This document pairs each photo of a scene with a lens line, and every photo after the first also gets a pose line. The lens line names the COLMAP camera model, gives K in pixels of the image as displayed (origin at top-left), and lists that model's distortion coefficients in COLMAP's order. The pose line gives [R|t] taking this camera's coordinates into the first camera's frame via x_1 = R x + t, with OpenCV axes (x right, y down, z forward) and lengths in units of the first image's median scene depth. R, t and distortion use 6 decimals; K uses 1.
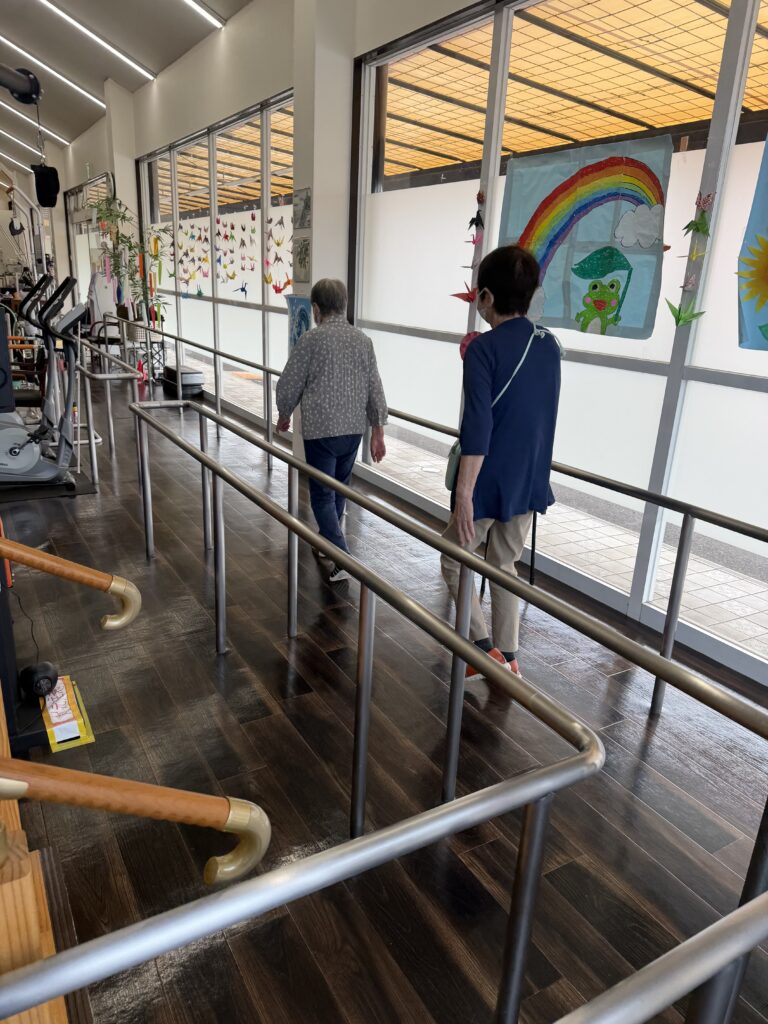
lens RADIAL K [[721.0, 0, 385.4], [0, 721.0, 513.5], [0, 0, 1]] dist [0.002093, -0.001780]
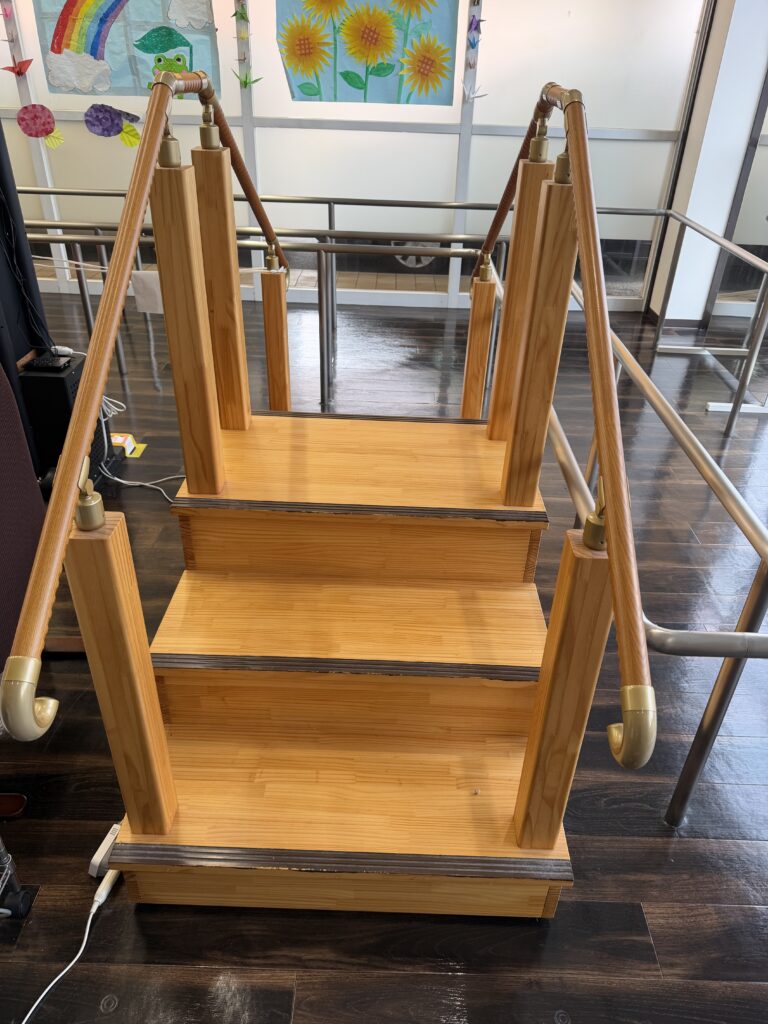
lens RADIAL K [[721.0, 0, 384.2], [0, 721.0, 510.9], [0, 0, 1]] dist [0.002093, -0.001780]
pose [[0.530161, -0.491092, 0.691200, -0.849055], [0.259489, 0.870053, 0.419133, -0.038700], [-0.807214, -0.042849, 0.588702, -0.170215]]
